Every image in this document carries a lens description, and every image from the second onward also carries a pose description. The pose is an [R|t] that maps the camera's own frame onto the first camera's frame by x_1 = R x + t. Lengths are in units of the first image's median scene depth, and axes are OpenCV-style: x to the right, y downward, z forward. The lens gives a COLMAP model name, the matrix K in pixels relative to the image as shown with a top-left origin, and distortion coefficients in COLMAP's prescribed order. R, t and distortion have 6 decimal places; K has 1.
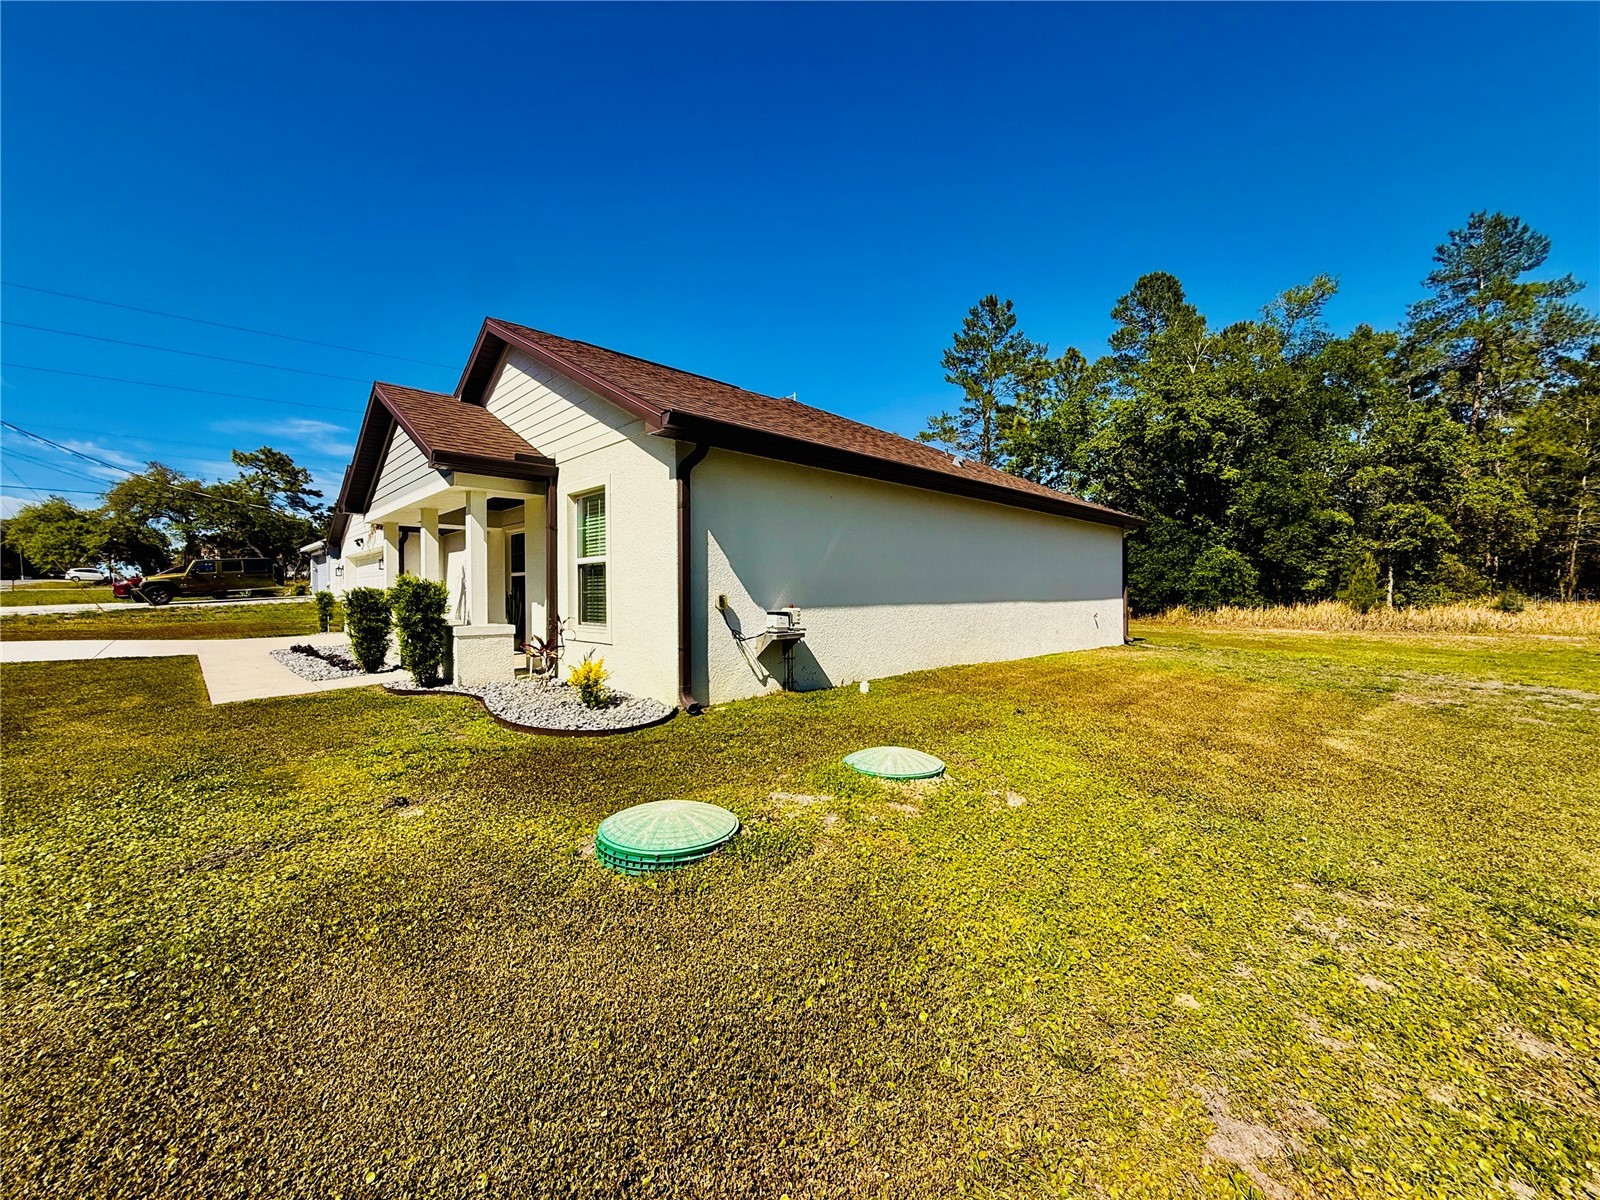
lens RADIAL K [[637.2, 0, 795.2], [0, 637.2, 596.7], [0, 0, 1]] dist [0.001138, 0.004008]
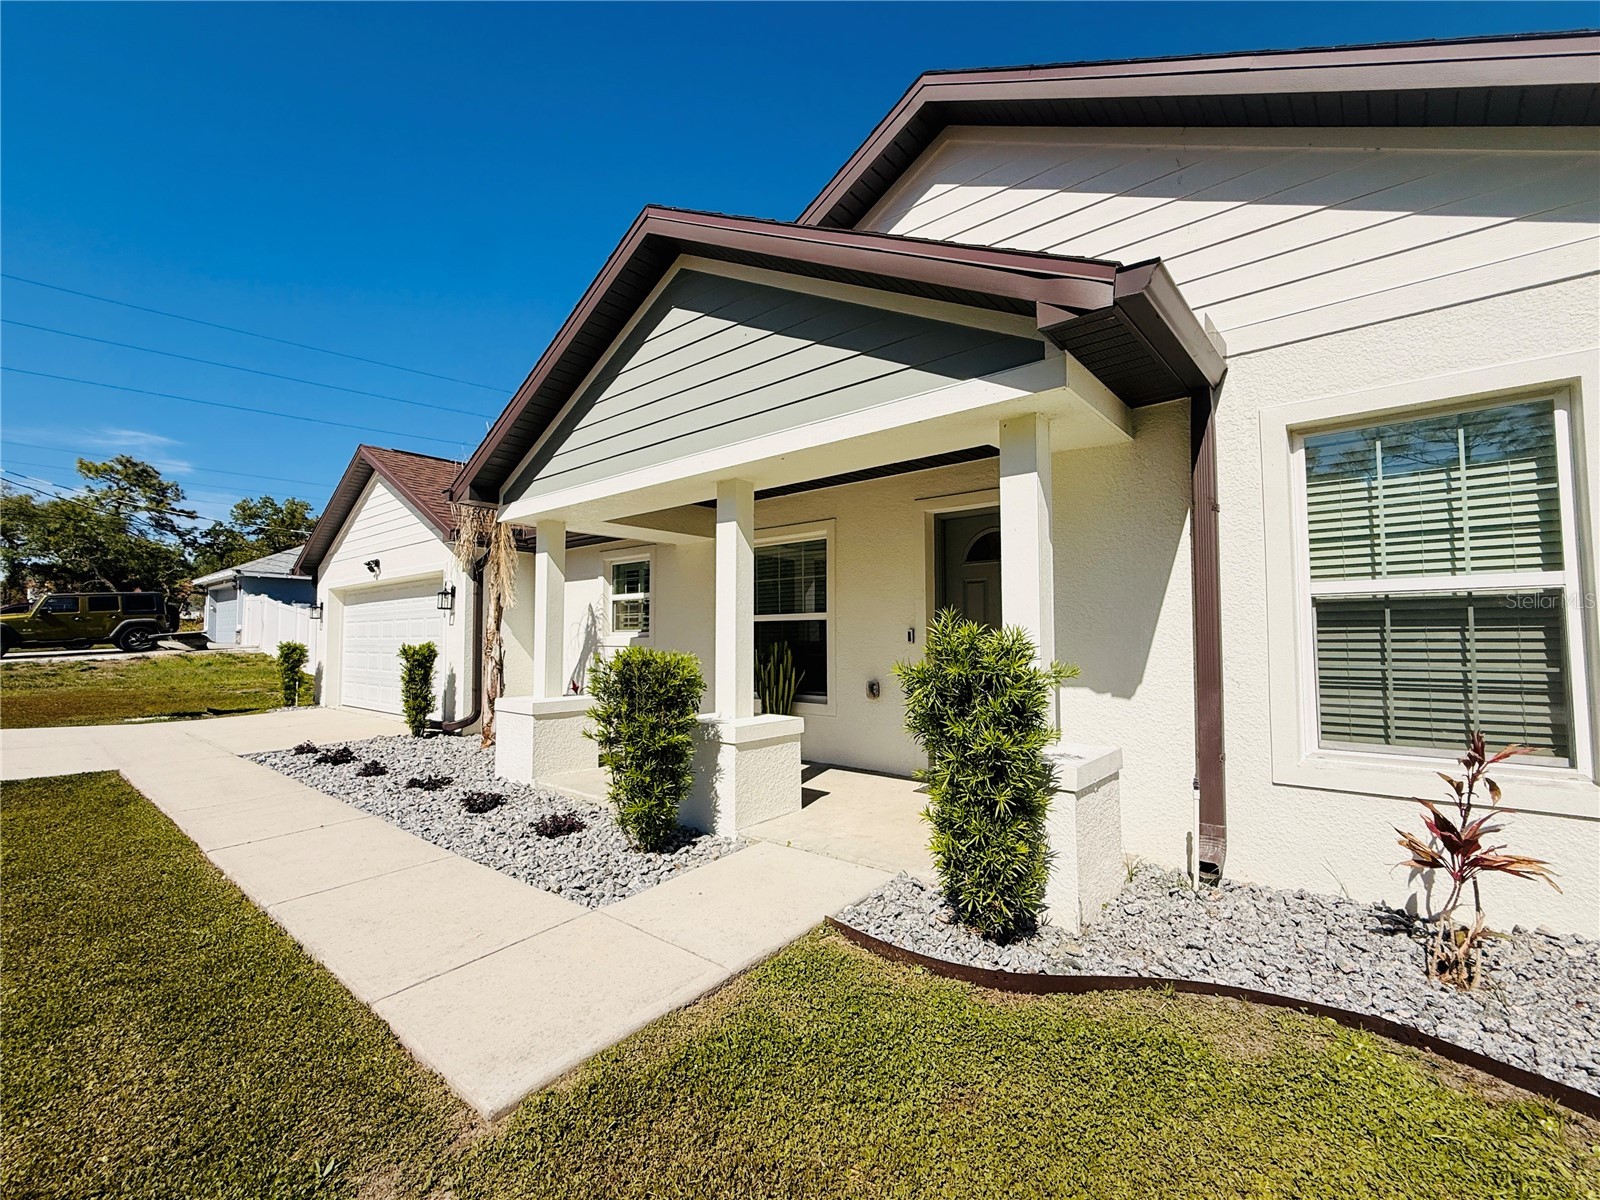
lens RADIAL K [[691.1, 0, 800.0], [0, 691.1, 600.0], [0, 0, 1]] dist [0.002040, 0.000503]
pose [[0.994783, 0.006323, 0.101820, -0.162238], [-0.000265, 0.998234, -0.059407, -0.005337], [-0.102015, 0.059071, 0.993027, 0.137461]]
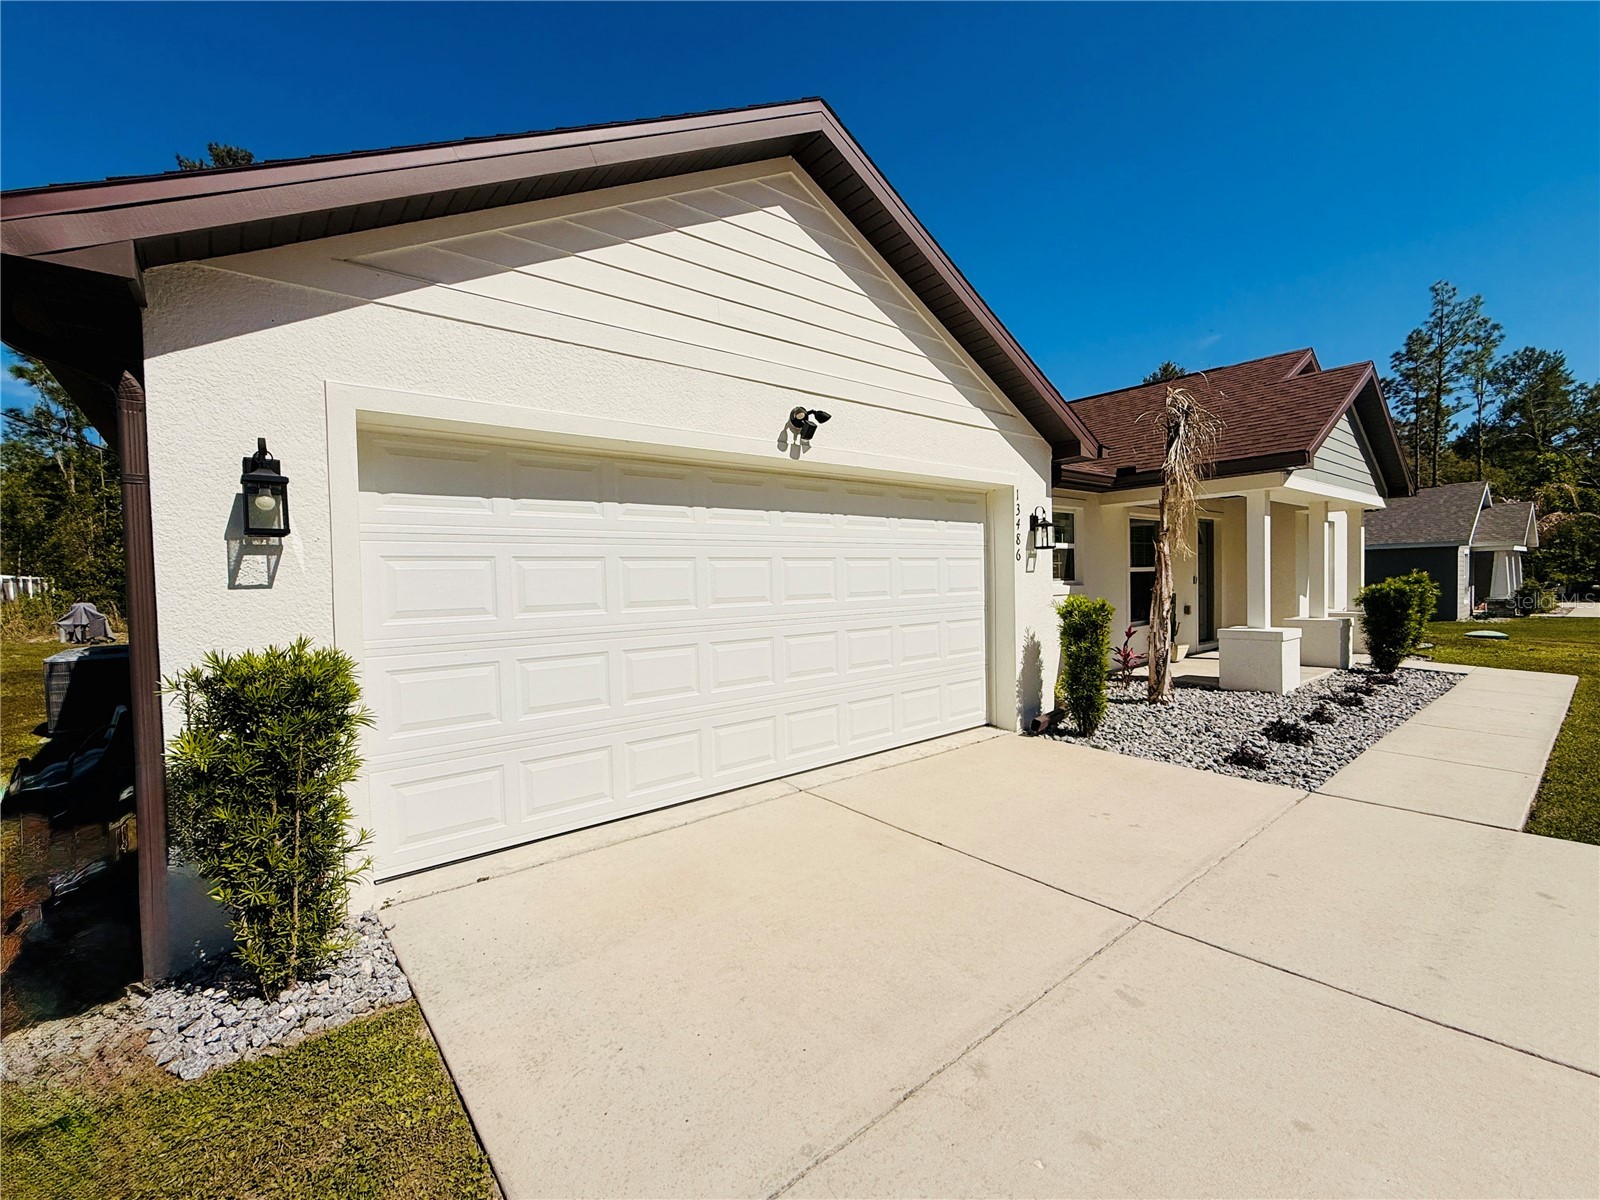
lens RADIAL K [[694.5, 0, 800.0], [0, 694.5, 600.0], [0, 0, 1]] dist [0.000687, 0.005895]
pose [[0.072576, -0.026741, 0.997004, -0.467675], [0.024649, 0.999383, 0.025011, -0.010249], [-0.997058, 0.022760, 0.073190, 0.476426]]
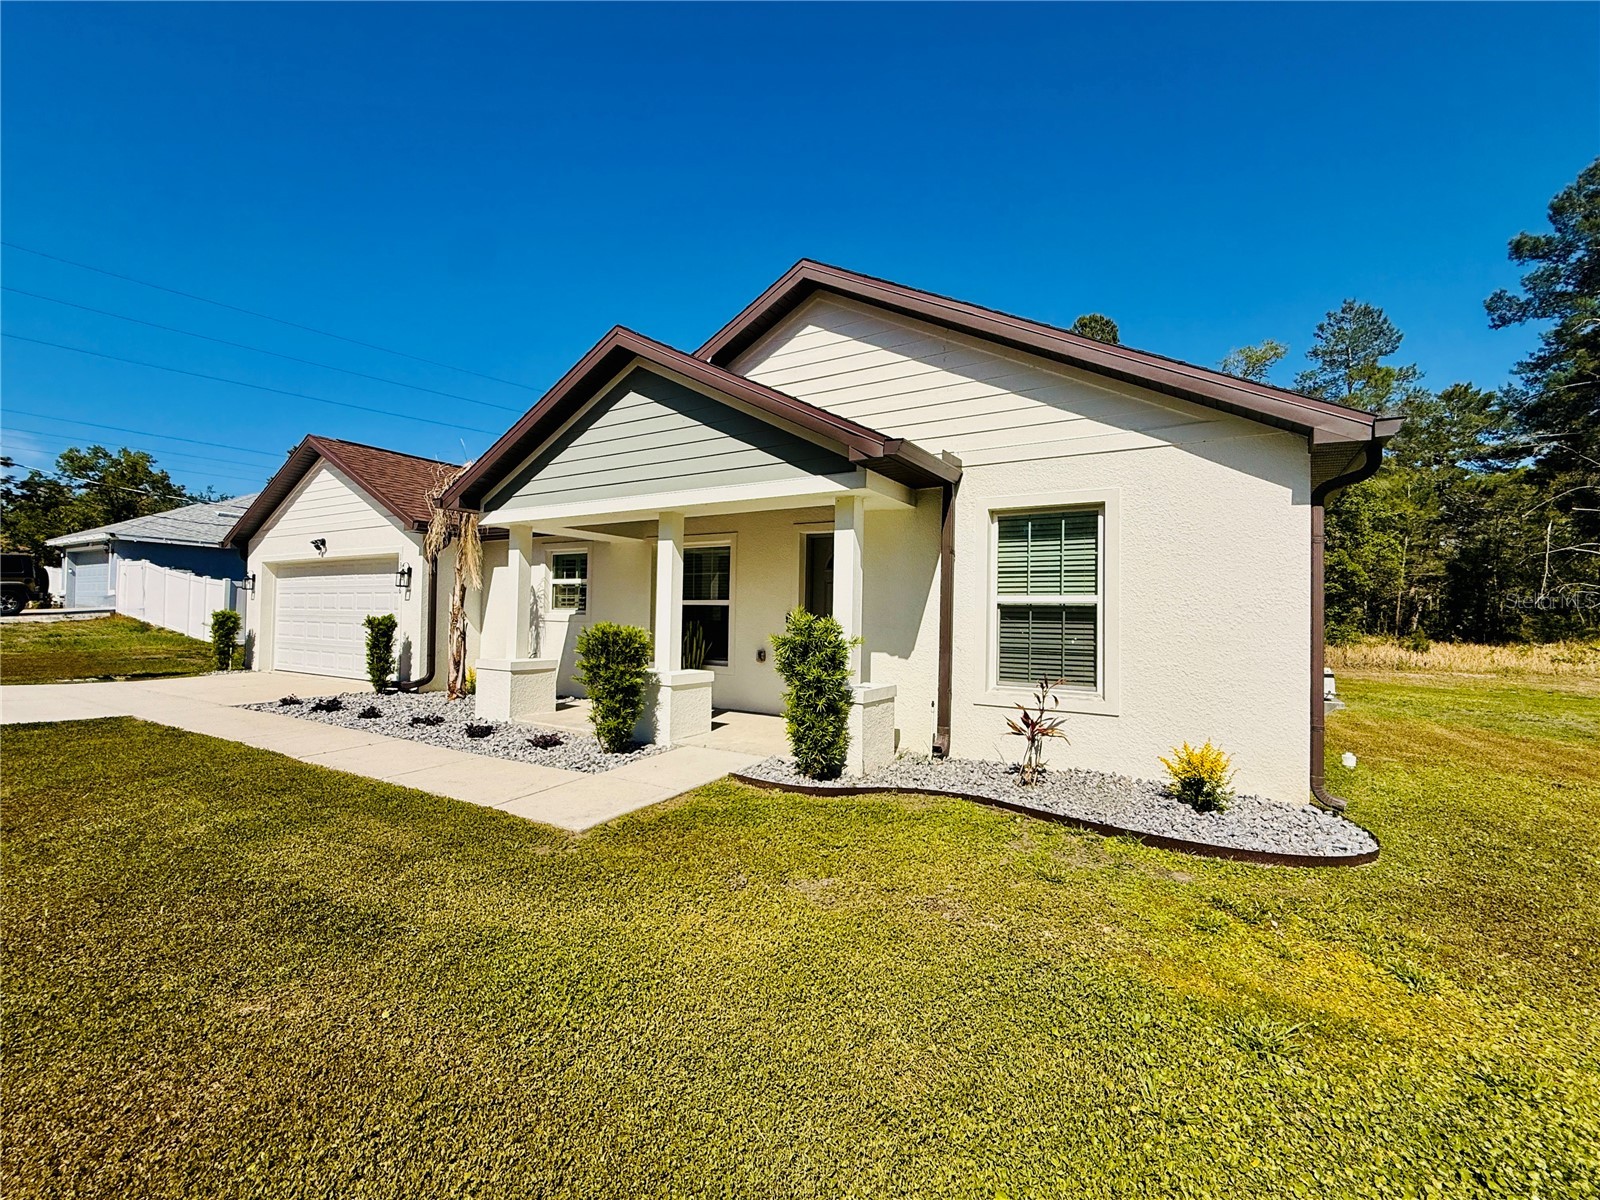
lens RADIAL K [[691.1, 0, 800.0], [0, 691.1, 600.0], [0, 0, 1]] dist [0.002040, 0.000503]
pose [[0.967281, 0.027771, 0.252183, -0.175815], [-0.020967, 0.999341, -0.029629, -0.006055], [-0.252839, 0.023372, 0.967226, 0.064330]]
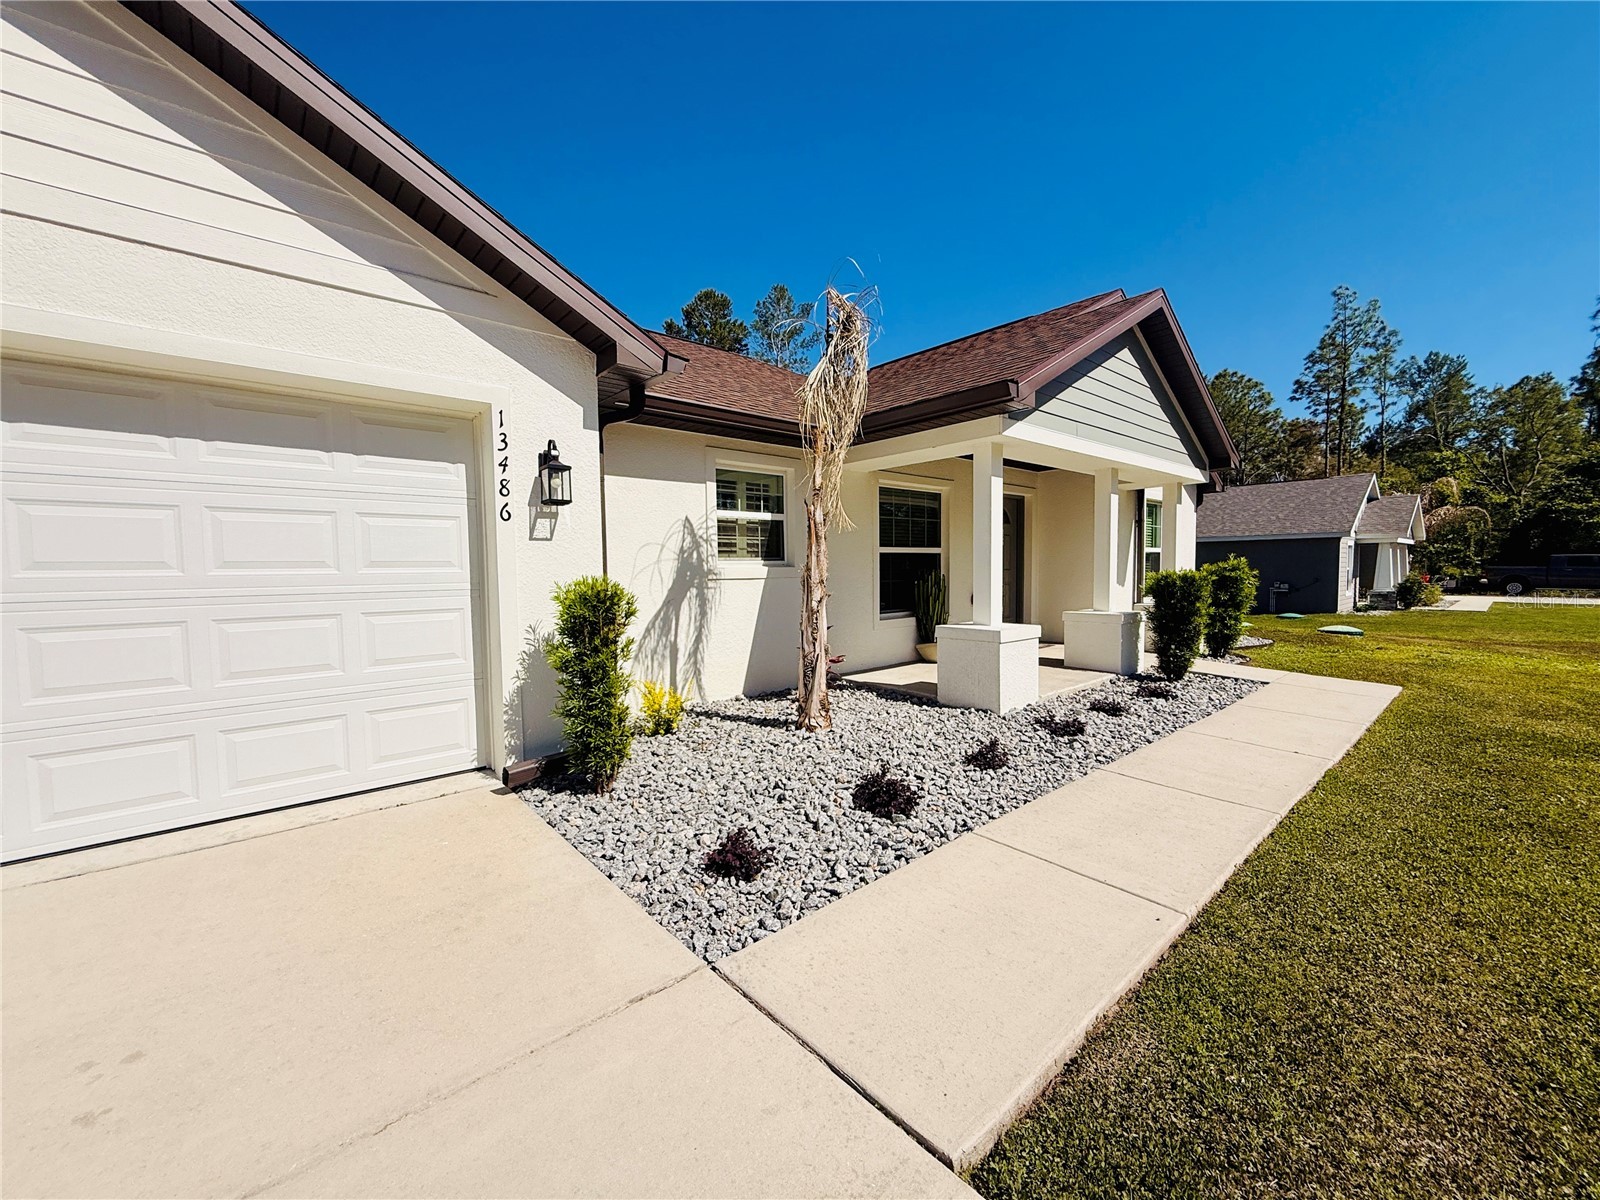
lens RADIAL K [[637.2, 0, 795.2], [0, 637.2, 596.7], [0, 0, 1]] dist [0.001138, 0.004008]
pose [[0.056973, -0.041764, 0.997502, -0.386013], [0.013706, 0.999063, 0.041046, -0.005405], [-0.998282, 0.011333, 0.057492, 0.374896]]
